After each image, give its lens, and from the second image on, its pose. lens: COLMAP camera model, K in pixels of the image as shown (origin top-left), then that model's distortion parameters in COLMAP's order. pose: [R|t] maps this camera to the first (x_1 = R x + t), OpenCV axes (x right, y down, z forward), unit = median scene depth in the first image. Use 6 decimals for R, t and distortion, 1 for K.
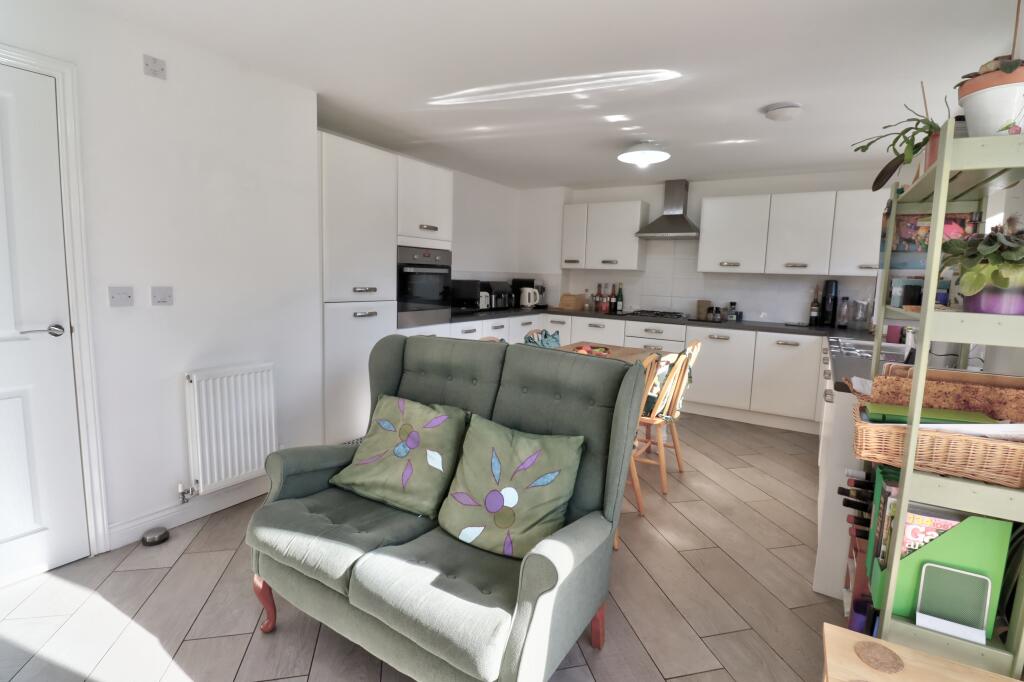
lens RADIAL K [[490.1, 0, 514.0], [0, 490.1, 333.8], [0, 0, 1]] dist [-0.000379, -0.000140]
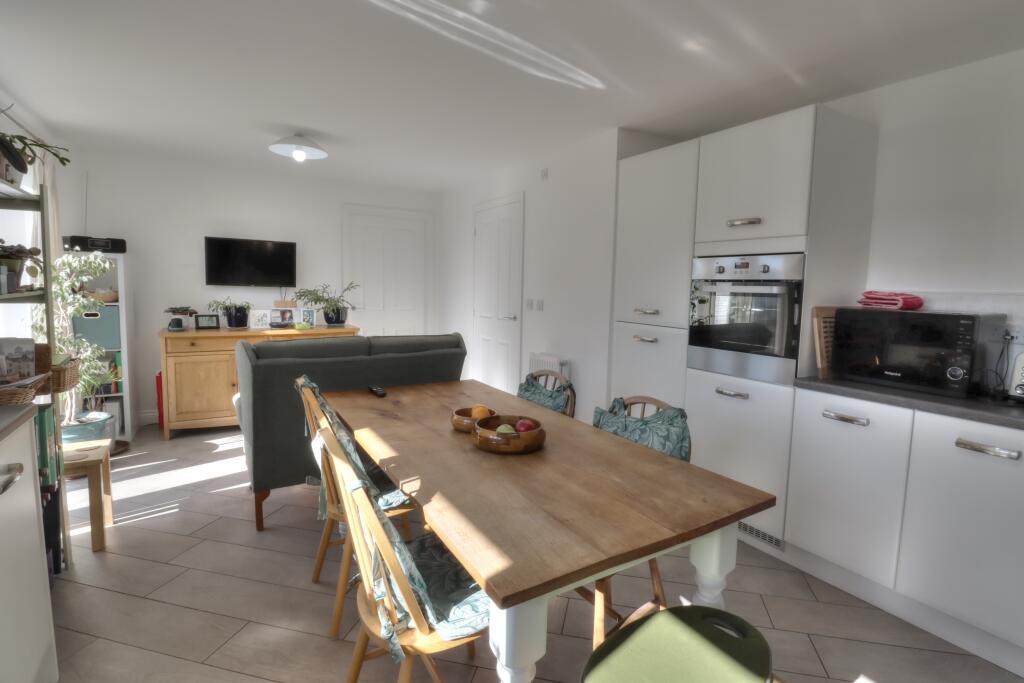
lens RADIAL K [[495.6, 0, 530.8], [0, 495.6, 339.0], [0, 0, 1]] dist [0.000311, 0.000225]
pose [[-0.426867, 0.058520, -0.902419, 0.683330], [-0.143086, 0.980962, 0.131297, -0.145684], [0.892922, 0.185170, -0.410368, 1.343609]]
